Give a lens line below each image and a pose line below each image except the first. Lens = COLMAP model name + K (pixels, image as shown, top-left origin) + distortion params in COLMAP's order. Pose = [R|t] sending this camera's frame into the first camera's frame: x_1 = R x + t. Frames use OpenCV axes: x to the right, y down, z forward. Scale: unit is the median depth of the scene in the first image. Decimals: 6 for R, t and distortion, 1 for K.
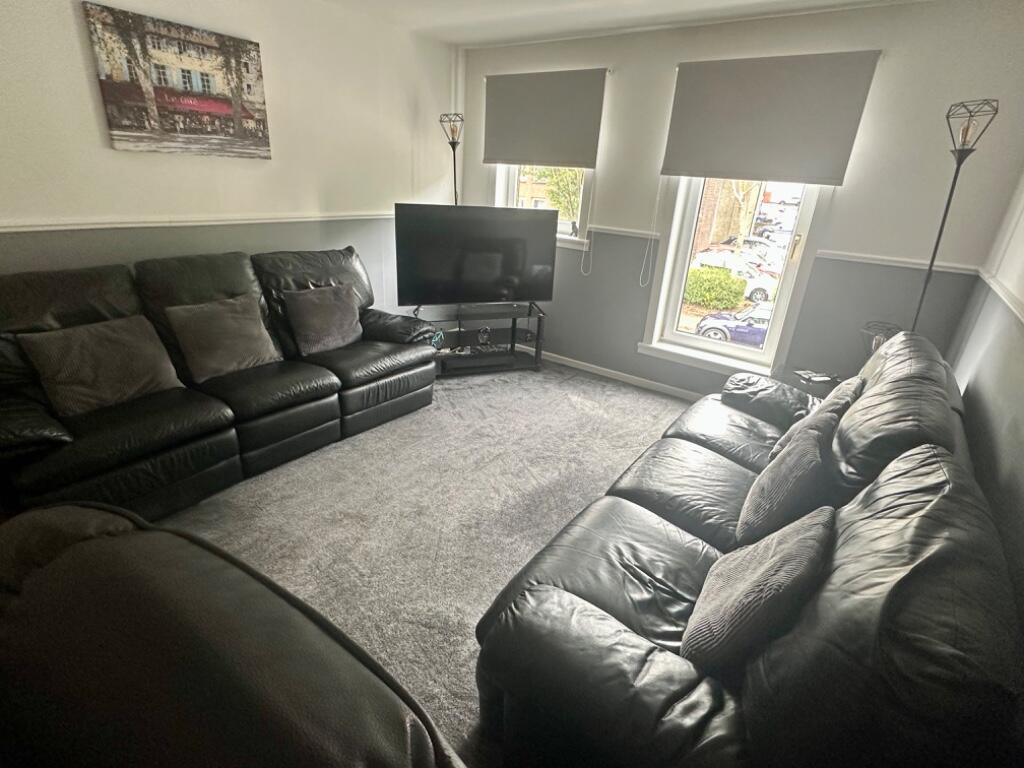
lens RADIAL K [[513.8, 0, 512.0], [0, 513.8, 384.0], [0, 0, 1]] dist [-0.003694, 0.000907]
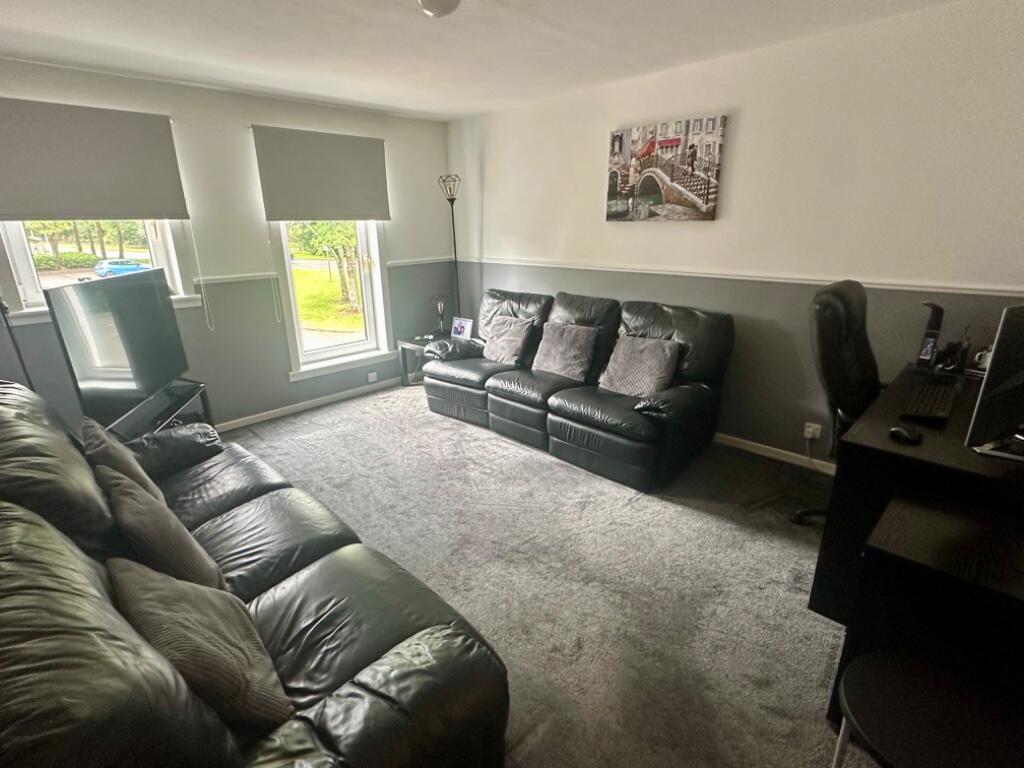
lens RADIAL K [[513.8, 0, 512.0], [0, 513.8, 384.0], [0, 0, 1]] dist [-0.003694, 0.000907]
pose [[0.132007, -0.356478, 0.924931, -0.723656], [0.397862, 0.873691, 0.279946, -0.183521], [-0.907899, 0.331040, 0.257163, 0.322728]]
